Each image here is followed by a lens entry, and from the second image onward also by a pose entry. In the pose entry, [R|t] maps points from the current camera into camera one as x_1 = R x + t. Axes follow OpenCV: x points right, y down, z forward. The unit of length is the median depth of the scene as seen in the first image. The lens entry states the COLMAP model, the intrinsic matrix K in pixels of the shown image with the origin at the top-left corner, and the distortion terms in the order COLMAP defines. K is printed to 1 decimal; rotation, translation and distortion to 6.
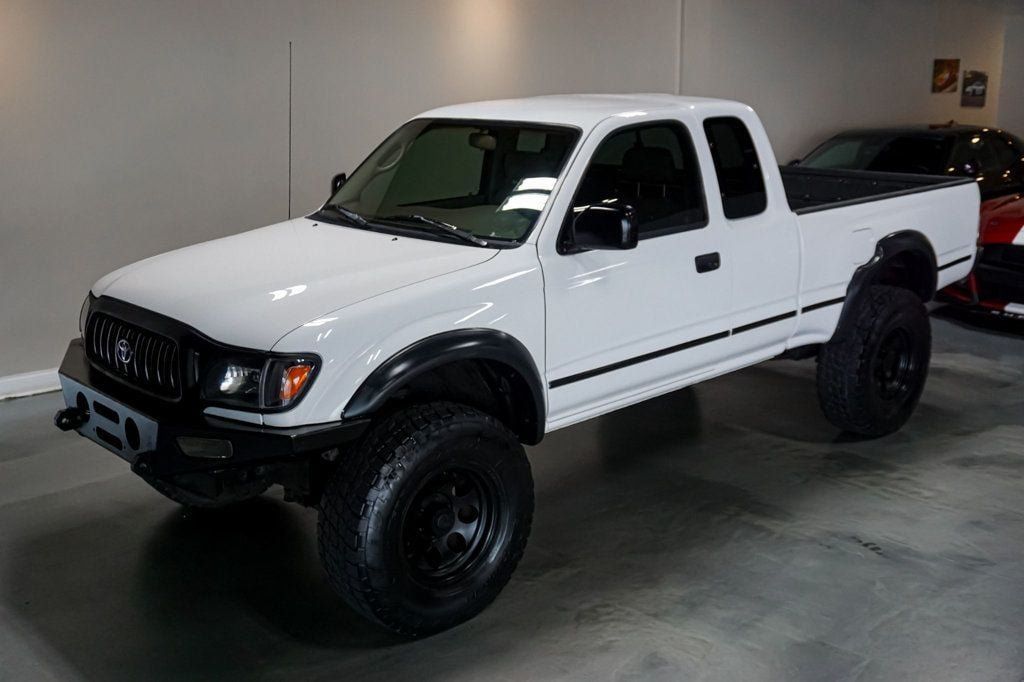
lens RADIAL K [[1068.2, 0, 512.0], [0, 1068.2, 341.0], [0, 0, 1]] dist [-0.001396, 0.013847]
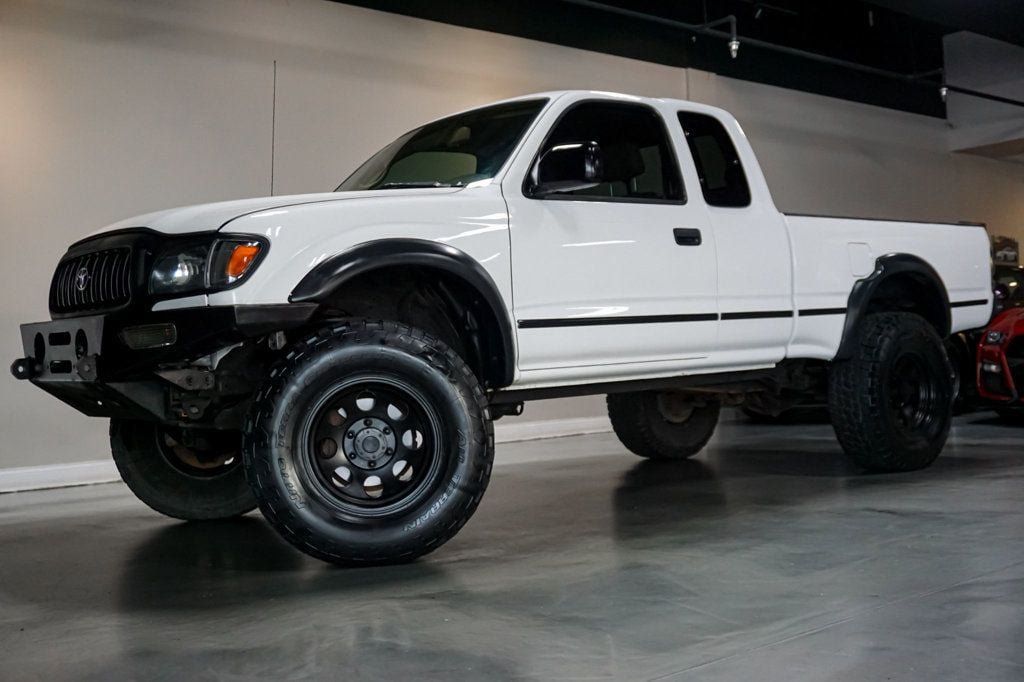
lens RADIAL K [[1103.9, 0, 497.4], [0, 1103.9, 335.7], [0, 0, 1]] dist [-0.002761, 0.024099]
pose [[0.998011, -0.033847, -0.053185, 0.058836], [0.019410, 0.967641, -0.251585, 0.257958], [0.059979, 0.250052, 0.966373, 0.036160]]
